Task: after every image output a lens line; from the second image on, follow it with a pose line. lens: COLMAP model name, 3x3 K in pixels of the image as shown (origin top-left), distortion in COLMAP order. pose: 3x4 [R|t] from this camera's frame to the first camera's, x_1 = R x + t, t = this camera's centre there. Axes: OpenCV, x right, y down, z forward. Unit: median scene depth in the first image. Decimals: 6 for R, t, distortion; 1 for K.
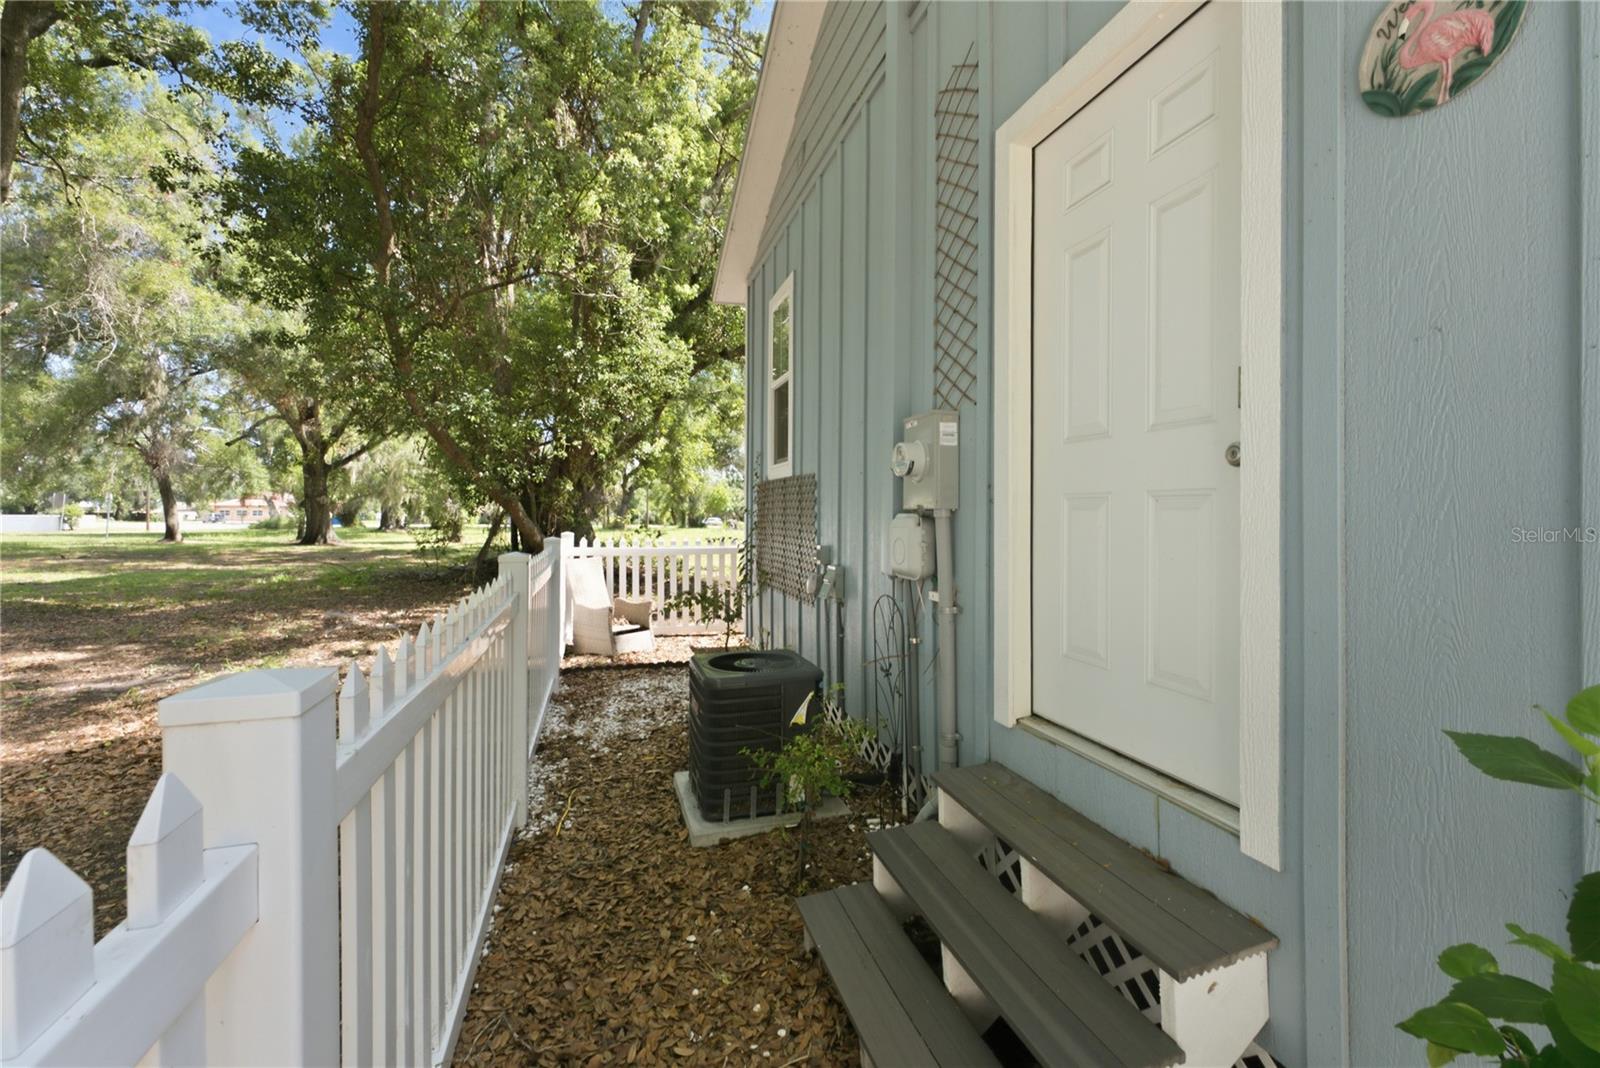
lens RADIAL K [[675.5, 0, 804.5], [0, 675.5, 519.1], [0, 0, 1]] dist [0.000665, 0.000052]
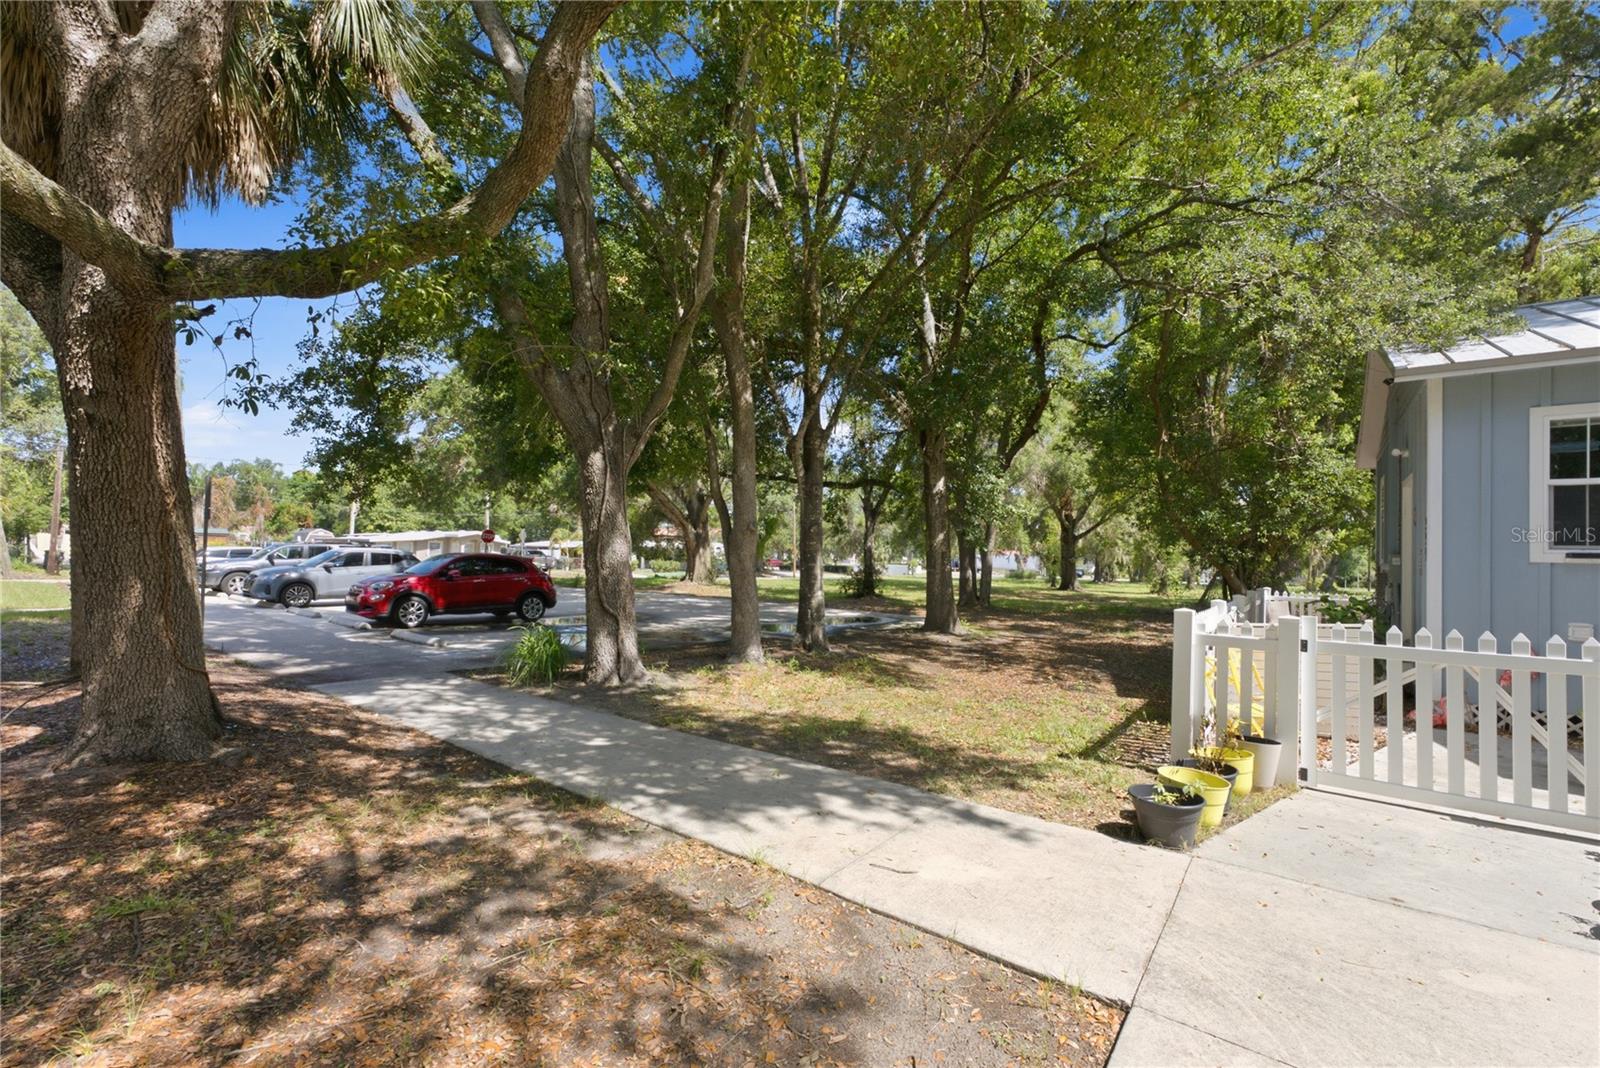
lens RADIAL K [[657.8, 0, 809.1], [0, 657.8, 544.4], [0, 0, 1]] dist [-0.000071, -0.000132]
pose [[0.590111, -0.001195, -0.807321, 0.437954], [-0.037149, 0.998899, -0.028632, -0.001239], [0.806467, 0.046887, 0.589417, -1.302178]]
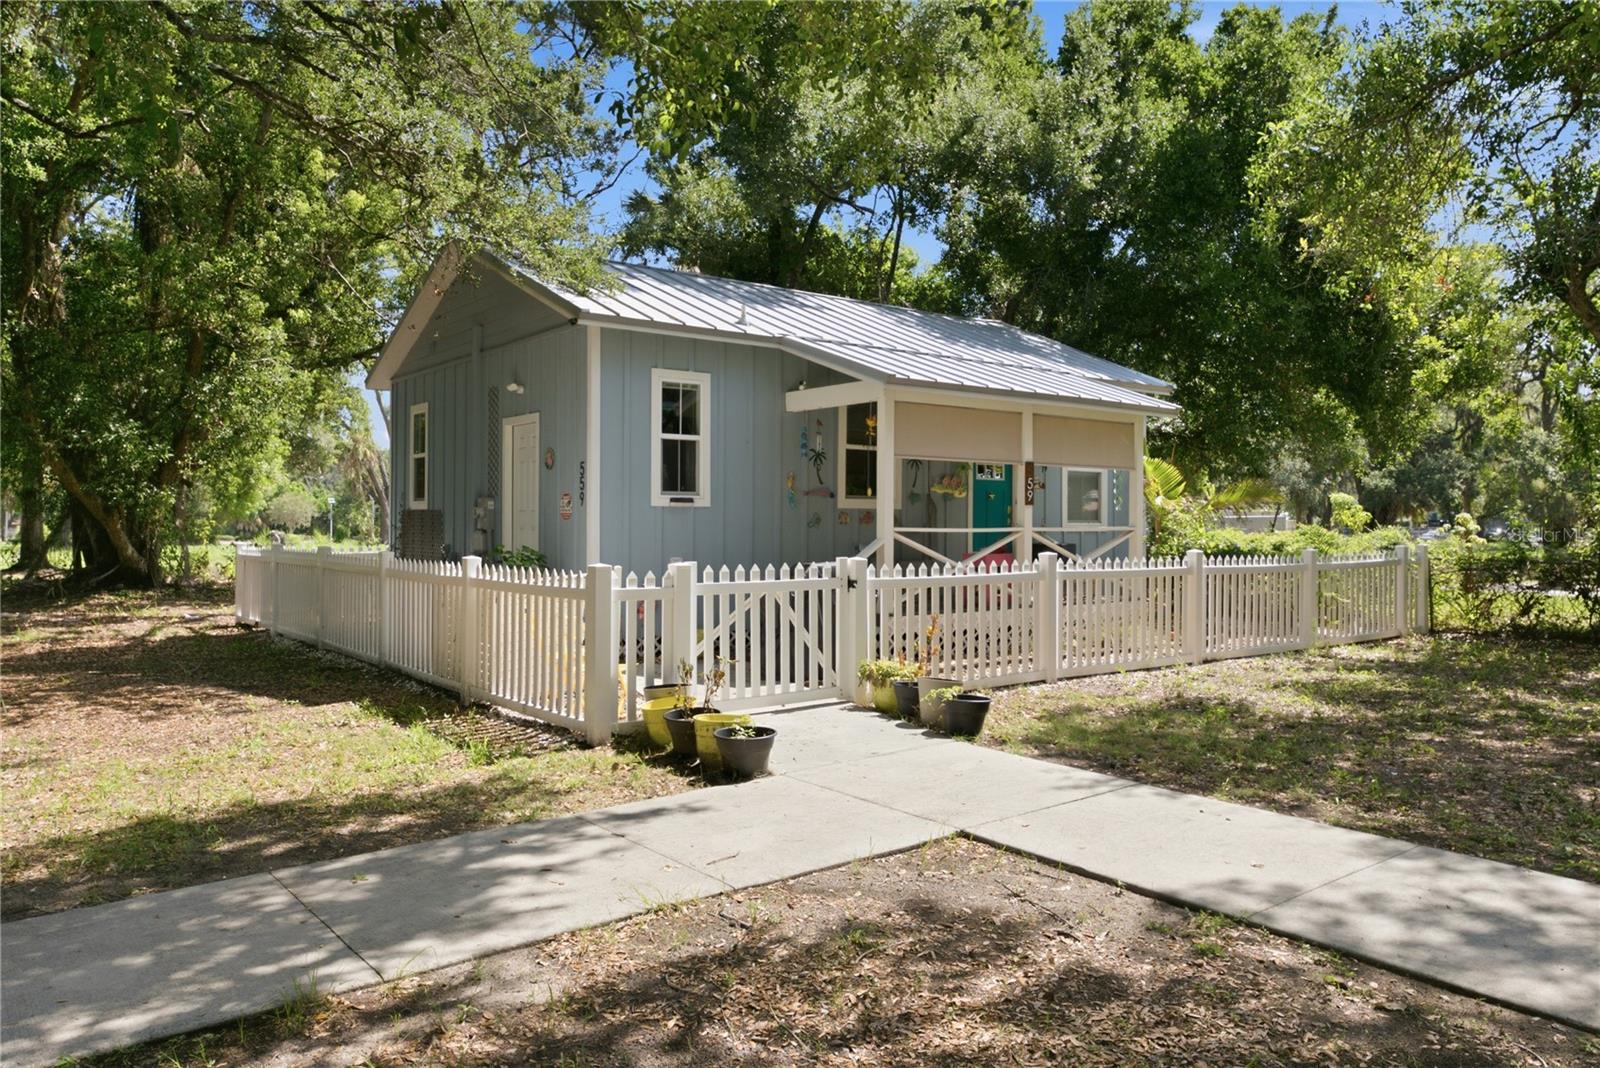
lens RADIAL K [[1116.0, 0, 803.9], [0, 1116.0, 513.1], [0, 0, 1]] dist [-0.001718, 0.000412]
pose [[0.933351, 0.004890, 0.358931, -0.112165], [0.001315, 0.999854, -0.017042, 0.001103], [-0.358962, 0.016378, 0.933208, -1.664678]]
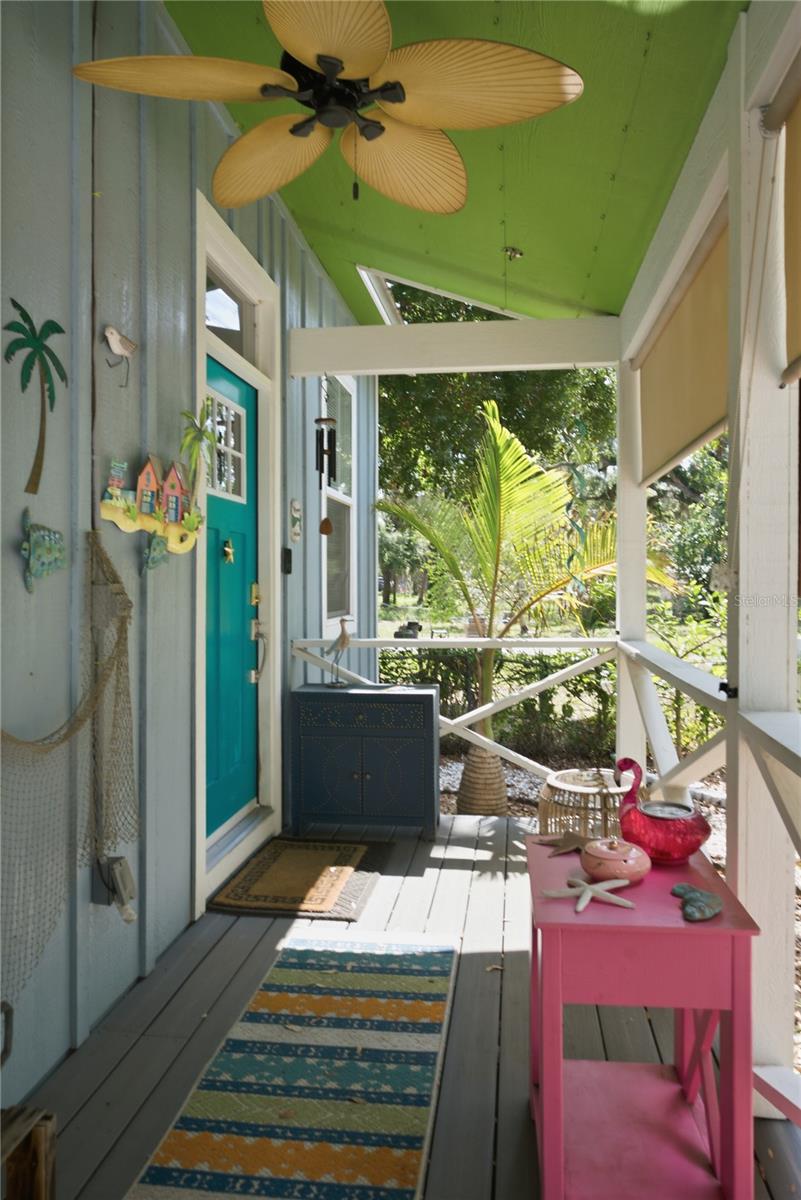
lens RADIAL K [[837.0, 0, 403.1], [0, 837.0, 574.3], [0, 0, 1]] dist [-0.001718, 0.000412]
pose [[0.418642, 0.005956, 0.908132, 0.622640], [0.006111, 0.999937, -0.009376, -0.051020], [-0.908131, 0.009475, 0.418579, -0.025067]]
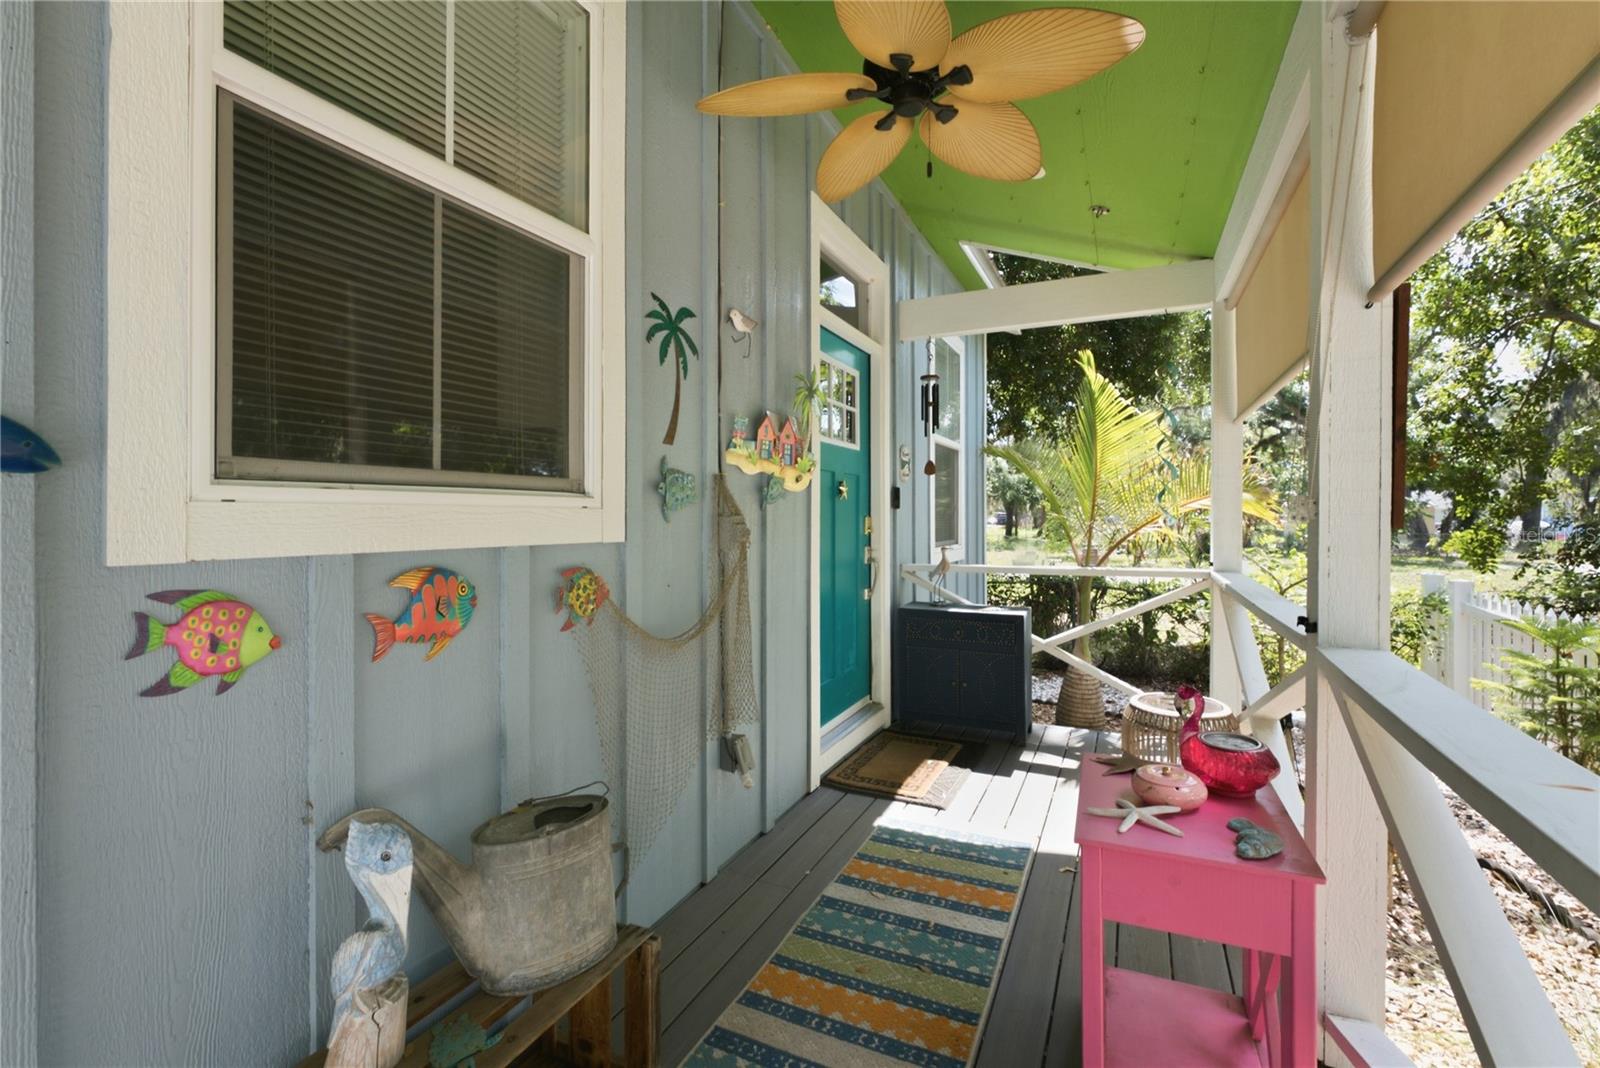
lens RADIAL K [[692.9, 0, 804.3], [0, 692.9, 514.6], [0, 0, 1]] dist [-0.000306, -0.000317]
pose [[0.674748, 0.000323, 0.738048, 0.645813], [0.005393, 0.999971, -0.005368, -0.049576], [-0.738028, 0.007602, 0.674727, -0.037788]]
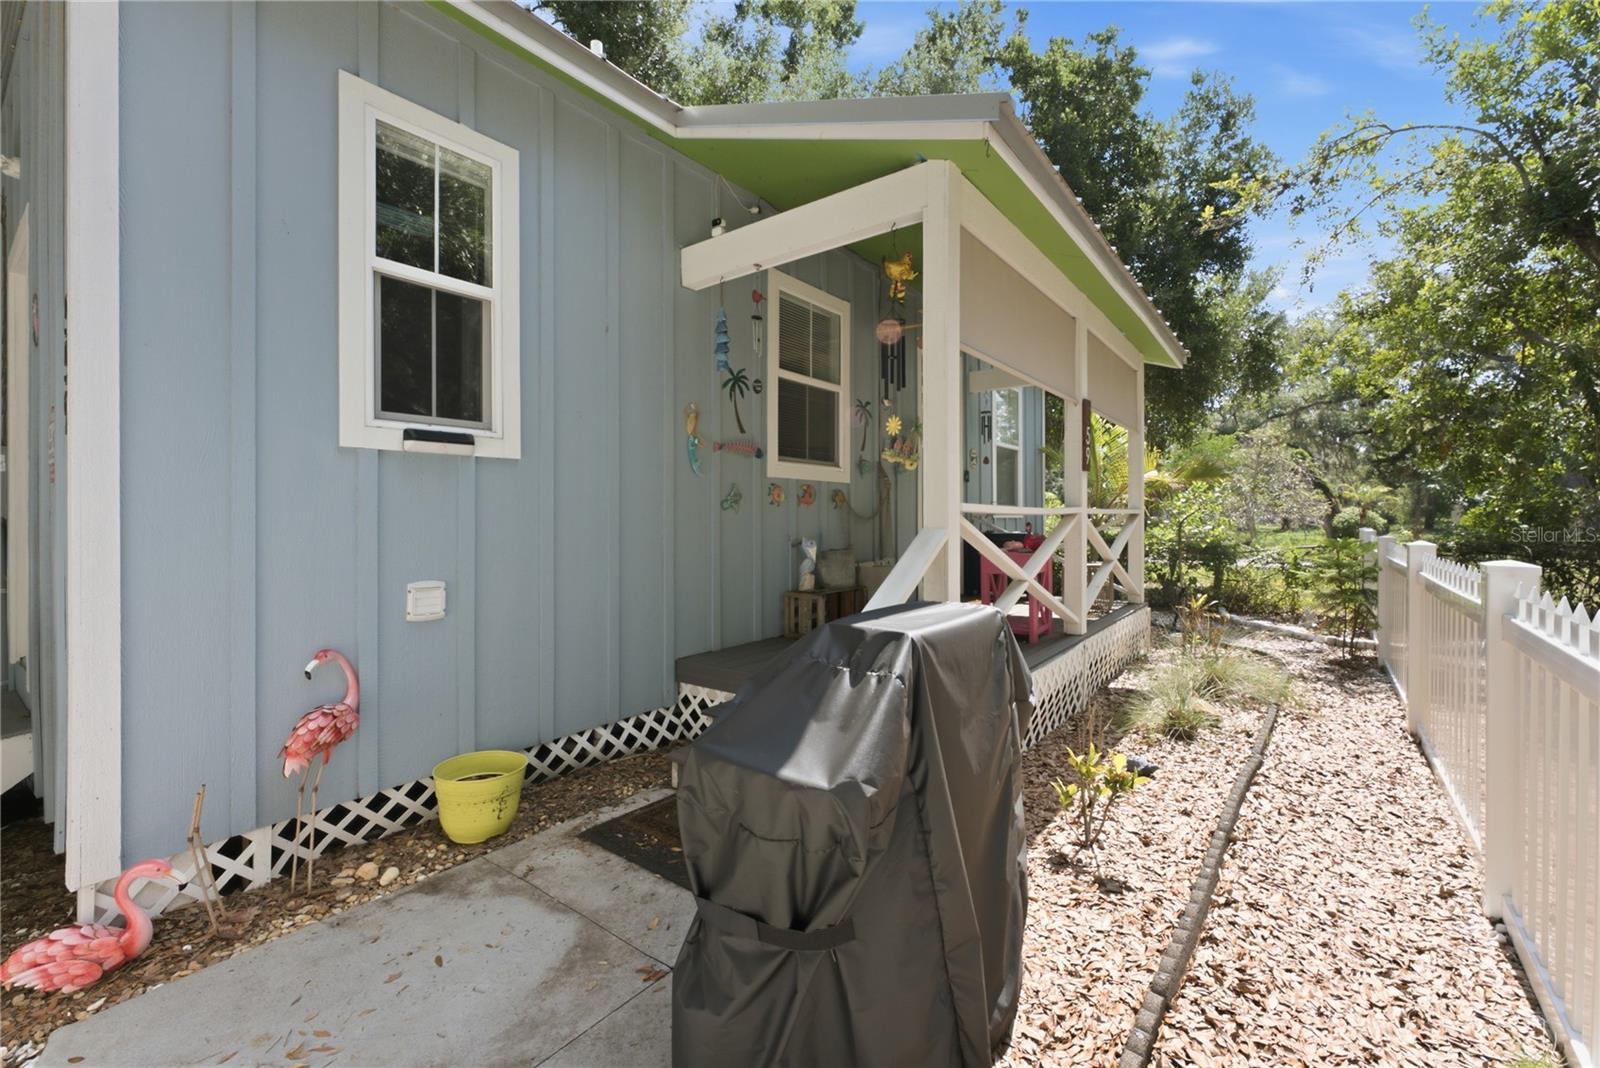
lens RADIAL K [[675.5, 0, 804.5], [0, 675.5, 519.1], [0, 0, 1]] dist [0.000665, 0.000052]
pose [[0.806737, -0.002814, 0.590903, 0.276564], [0.006355, 0.999972, -0.003914, 0.005051], [-0.590876, 0.006912, 0.806733, -0.421973]]
